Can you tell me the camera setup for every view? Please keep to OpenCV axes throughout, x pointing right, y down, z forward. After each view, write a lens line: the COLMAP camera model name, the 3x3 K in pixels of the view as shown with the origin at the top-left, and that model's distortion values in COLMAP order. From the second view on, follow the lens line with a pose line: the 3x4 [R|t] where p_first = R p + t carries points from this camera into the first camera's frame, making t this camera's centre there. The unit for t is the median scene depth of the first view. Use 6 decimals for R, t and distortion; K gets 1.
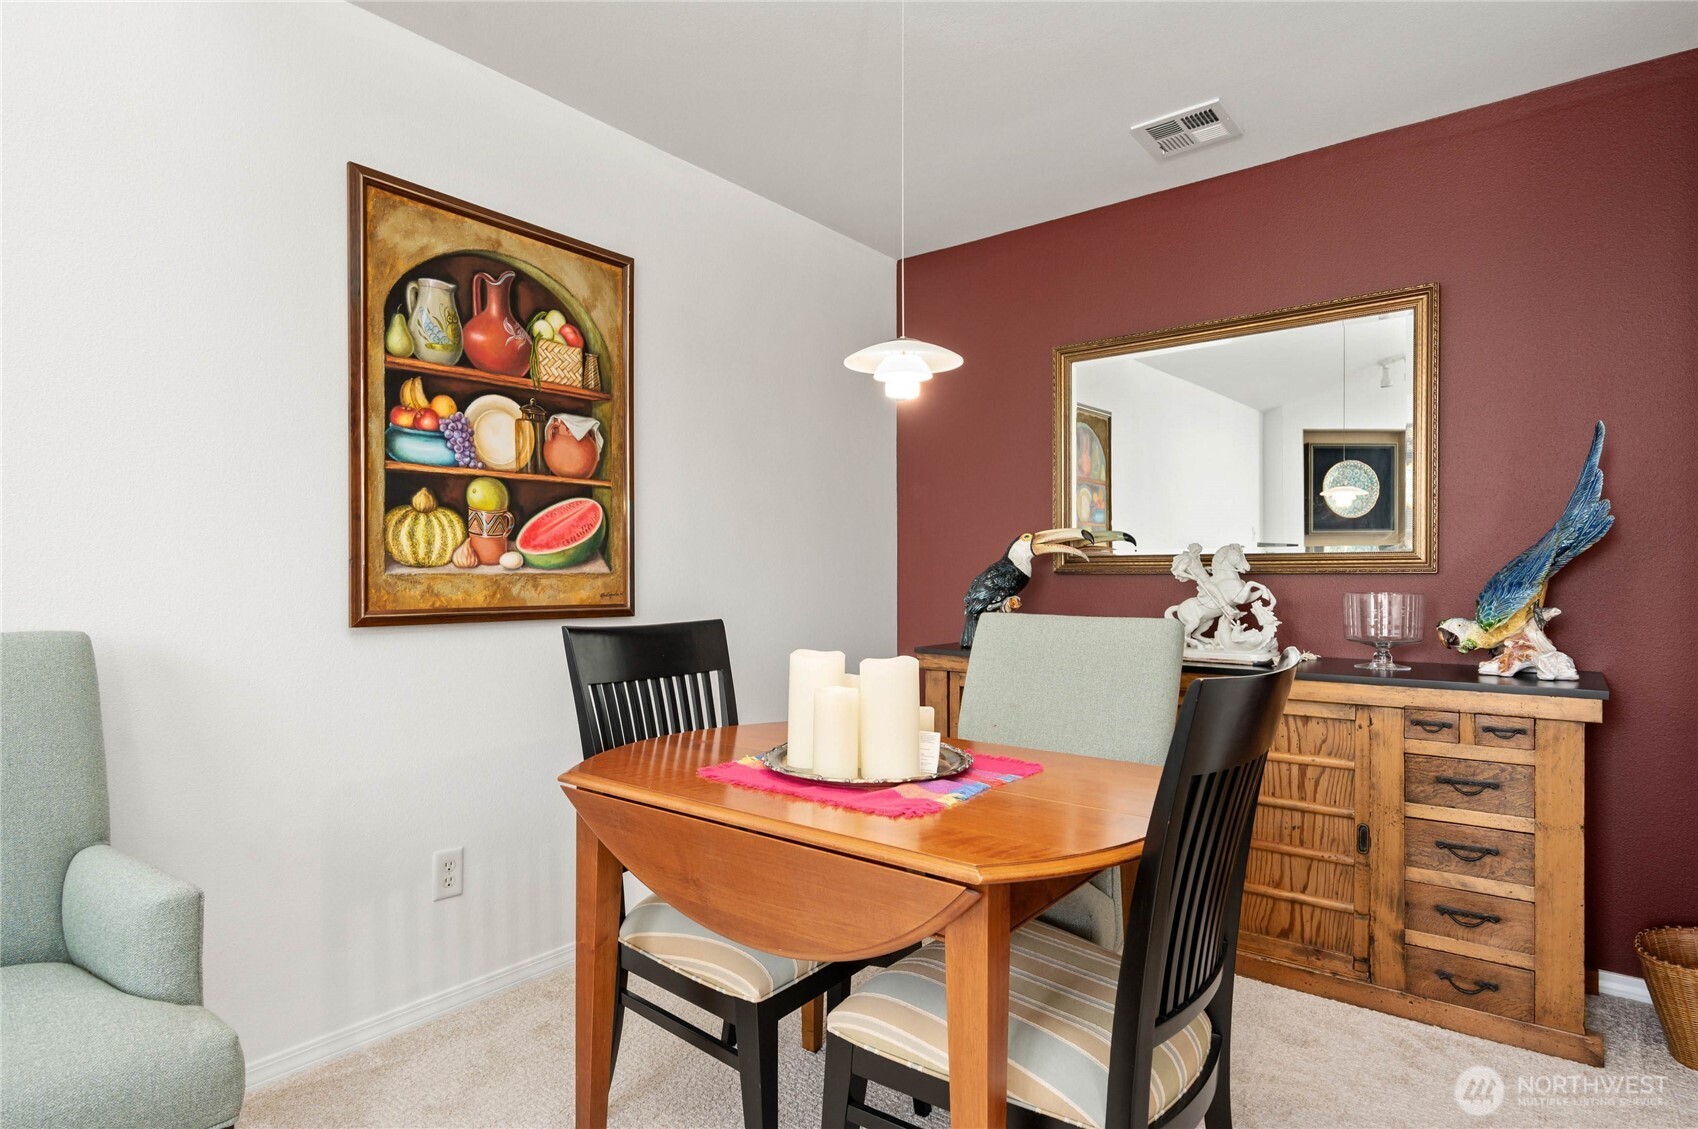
lens RADIAL K [[906.5, 0, 842.5], [0, 906.5, 598.5], [0, 0, 1]] dist [0.001065, -0.000649]
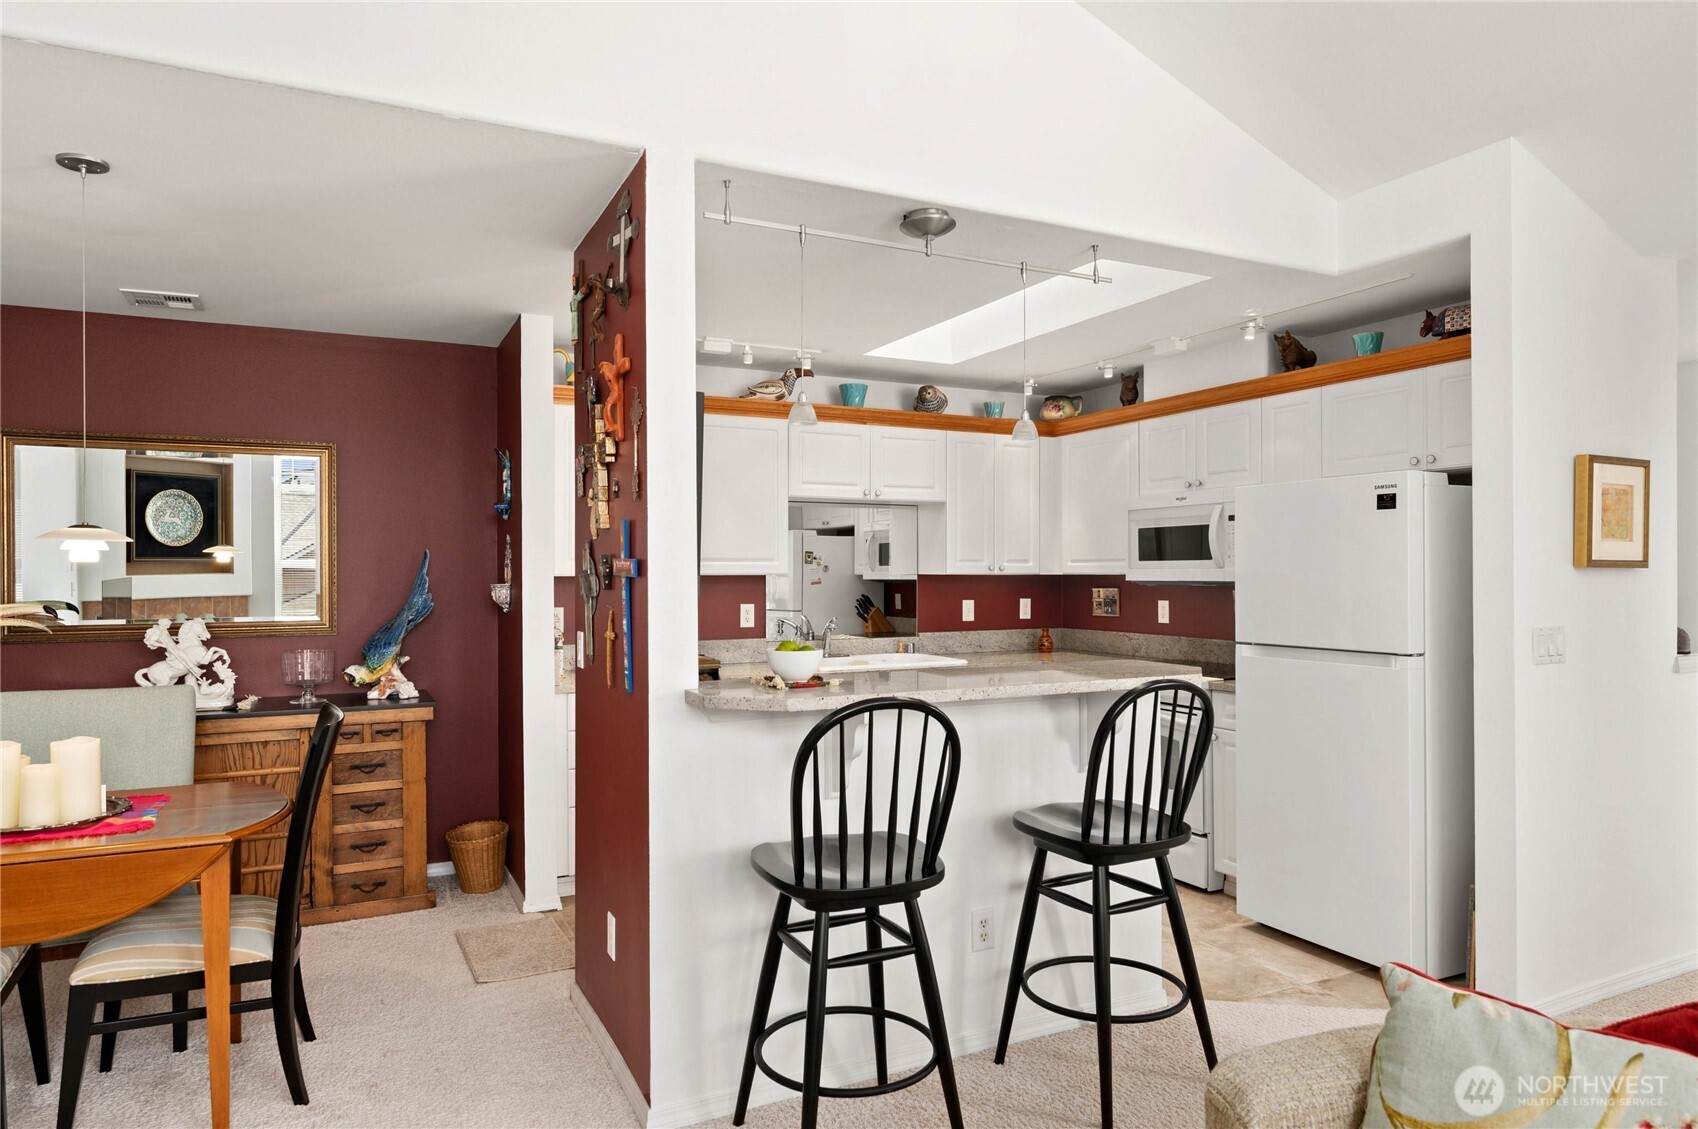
lens RADIAL K [[1031.8, 0, 843.2], [0, 1031.8, 534.2], [0, 0, 1]] dist [-0.001989, 0.000373]
pose [[0.415331, 0.033401, 0.909057, -0.658987], [0.026024, 0.998480, -0.048576, -0.103702], [-0.909298, 0.043832, 0.413830, -0.576572]]
